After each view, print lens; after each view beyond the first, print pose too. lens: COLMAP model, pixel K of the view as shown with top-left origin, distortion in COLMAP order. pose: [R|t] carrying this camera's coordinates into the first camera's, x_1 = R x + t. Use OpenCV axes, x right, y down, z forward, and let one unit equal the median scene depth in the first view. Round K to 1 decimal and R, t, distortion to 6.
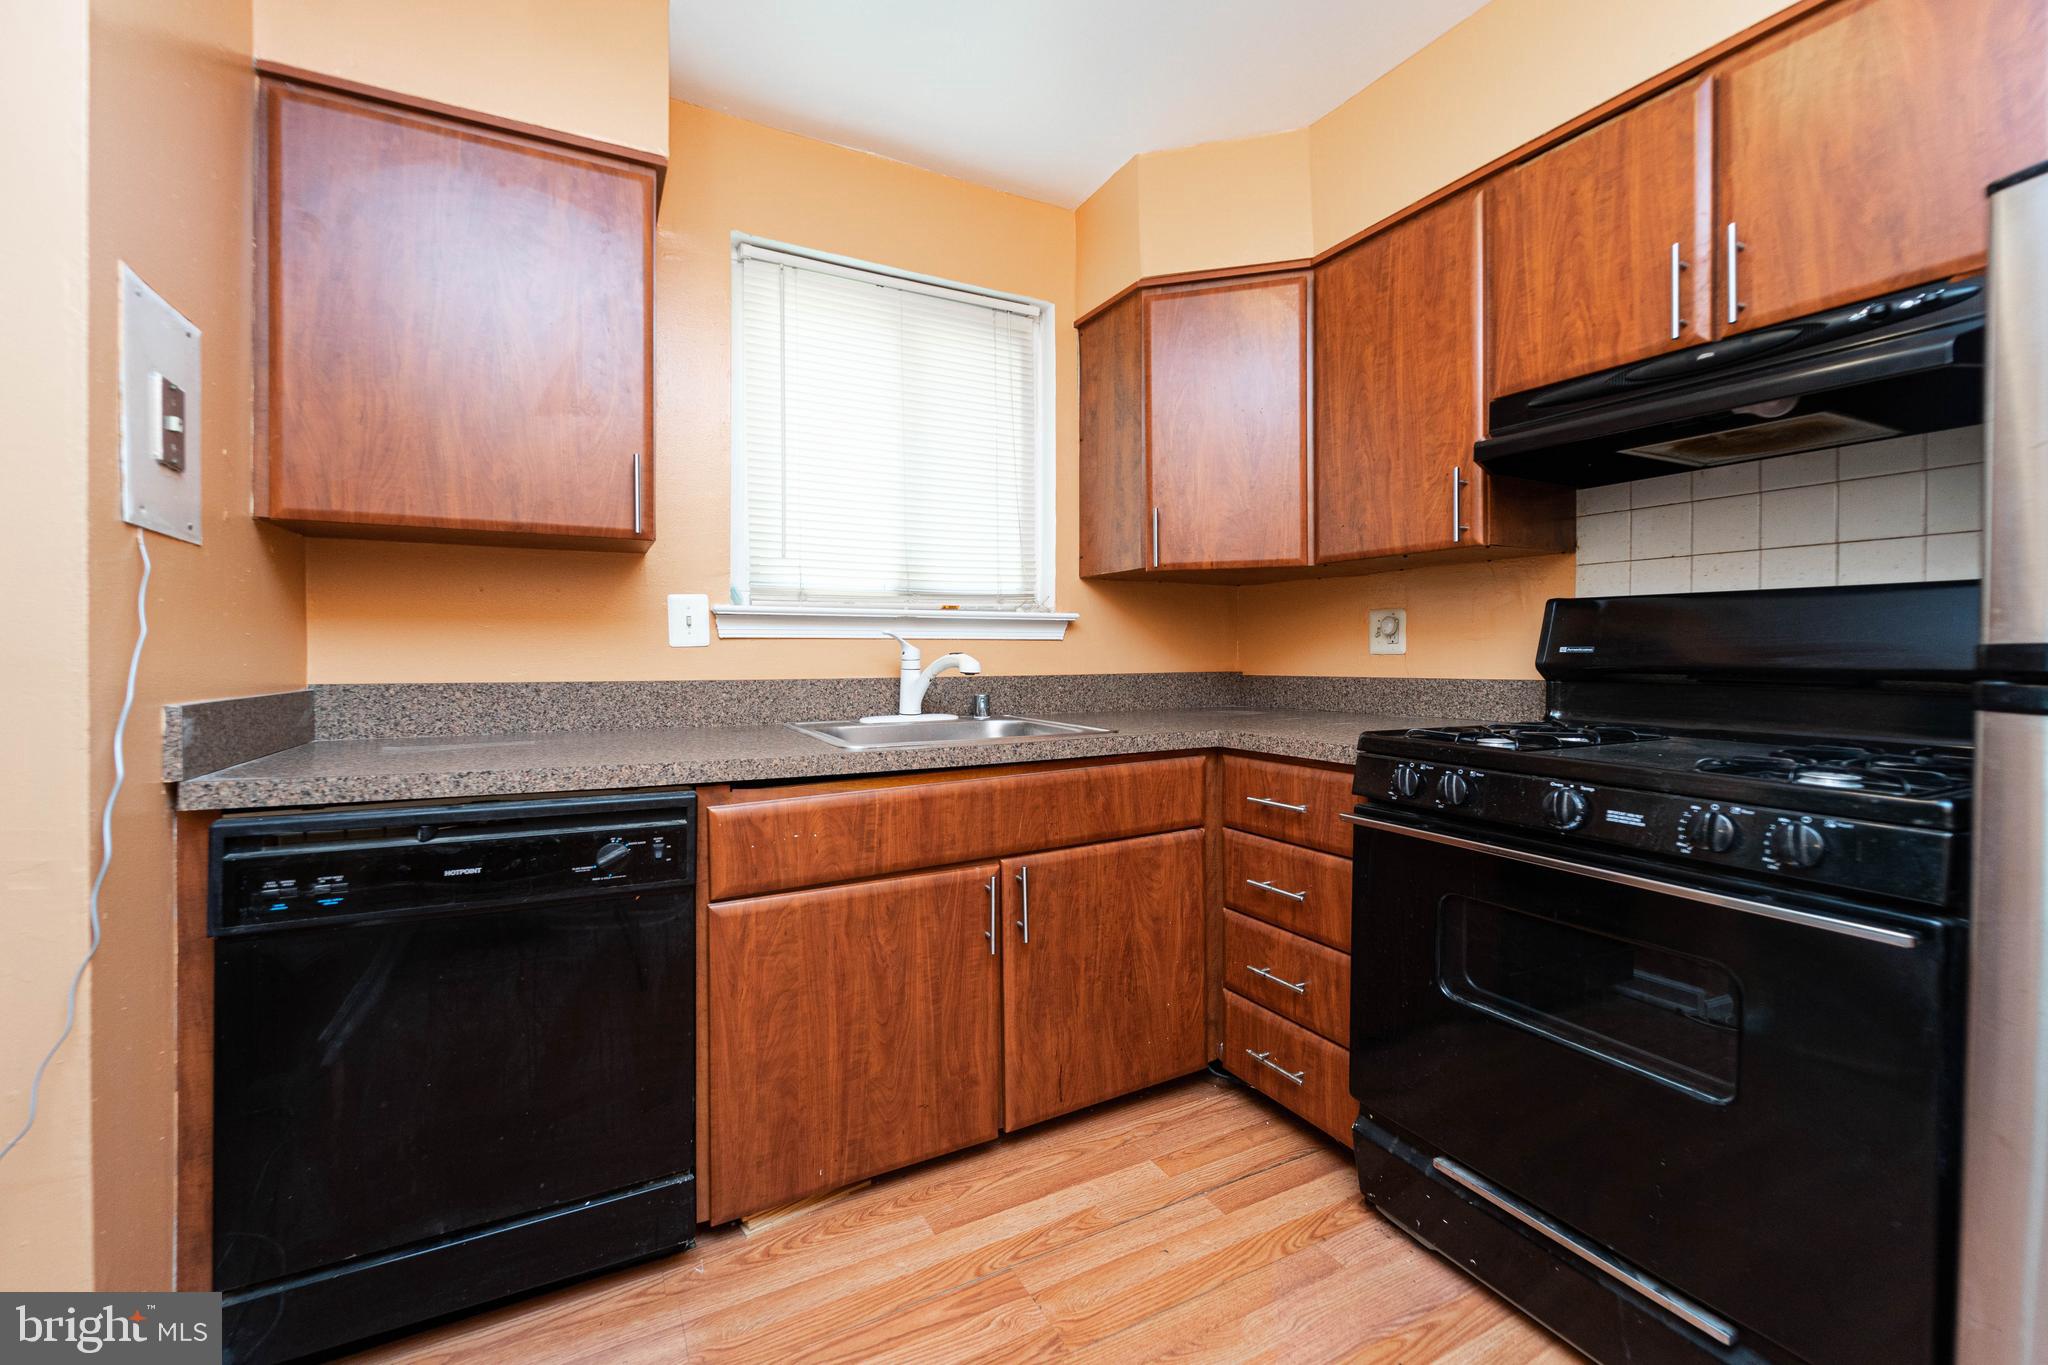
lens RADIAL K [[829.1, 0, 1019.8], [0, 829.1, 656.6], [0, 0, 1]] dist [0.006692, -0.000061]
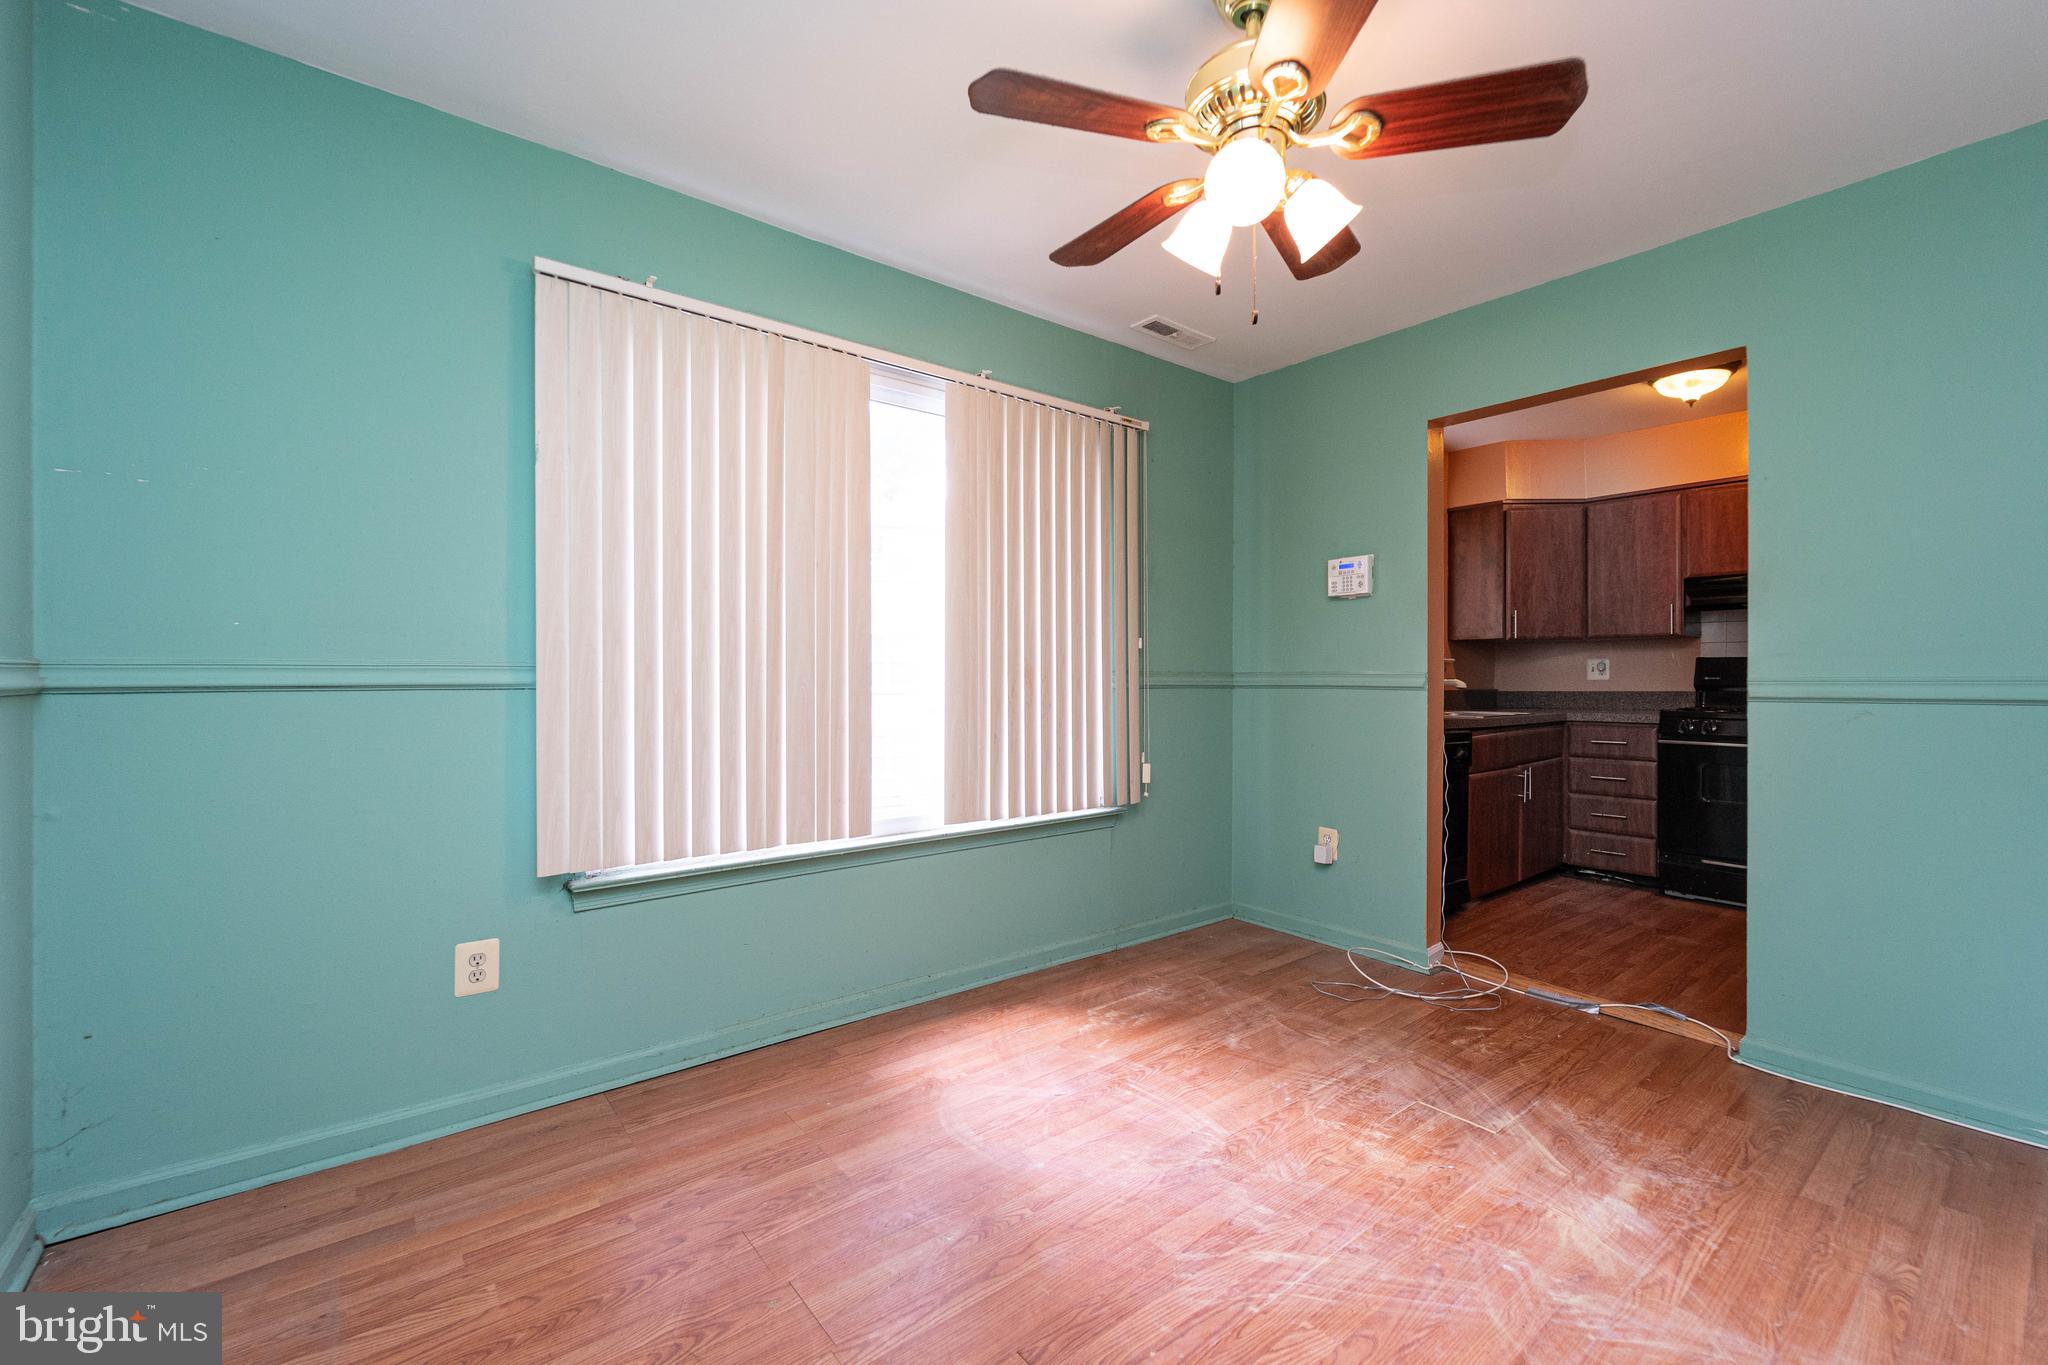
lens RADIAL K [[862.6, 0, 1040.1], [0, 862.6, 681.5], [0, 0, 1]] dist [-0.003930, -0.000717]
pose [[0.978270, 0.004019, 0.207295, -1.909088], [-0.003081, 0.999983, -0.004849, 0.020994], [-0.207311, 0.004105, 0.978266, -1.149226]]
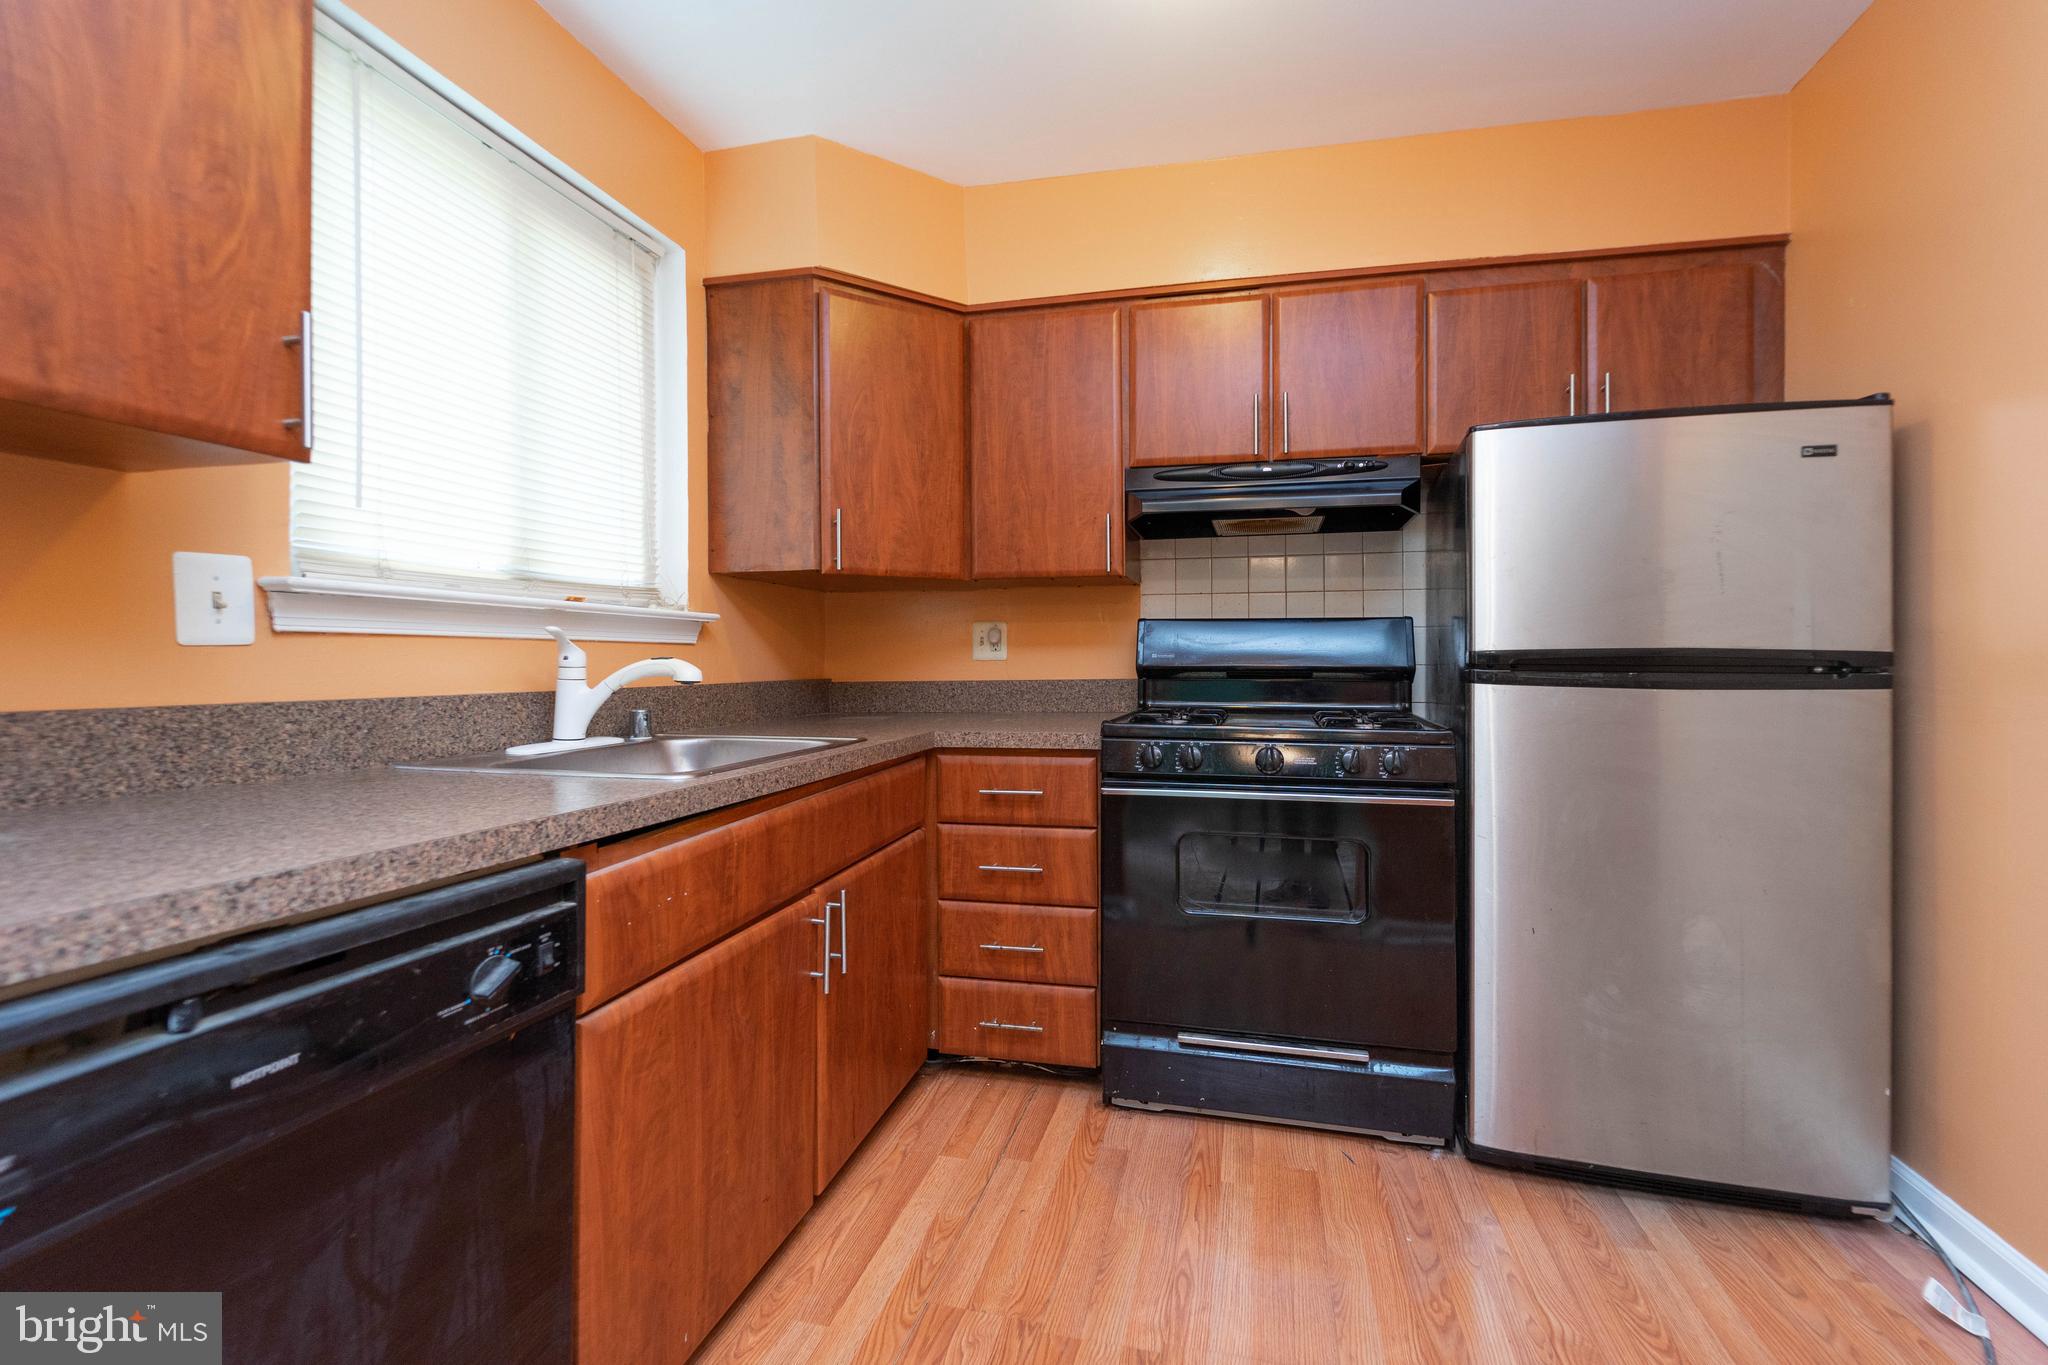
lens RADIAL K [[856.2, 0, 1051.5], [0, 856.2, 657.2], [0, 0, 1]] dist [0.001199, 0.000147]
pose [[0.655633, 0.002745, 0.755074, -0.559755], [0.007029, 0.999928, -0.009738, 0.007286], [-0.755047, 0.011692, 0.655567, 0.206320]]
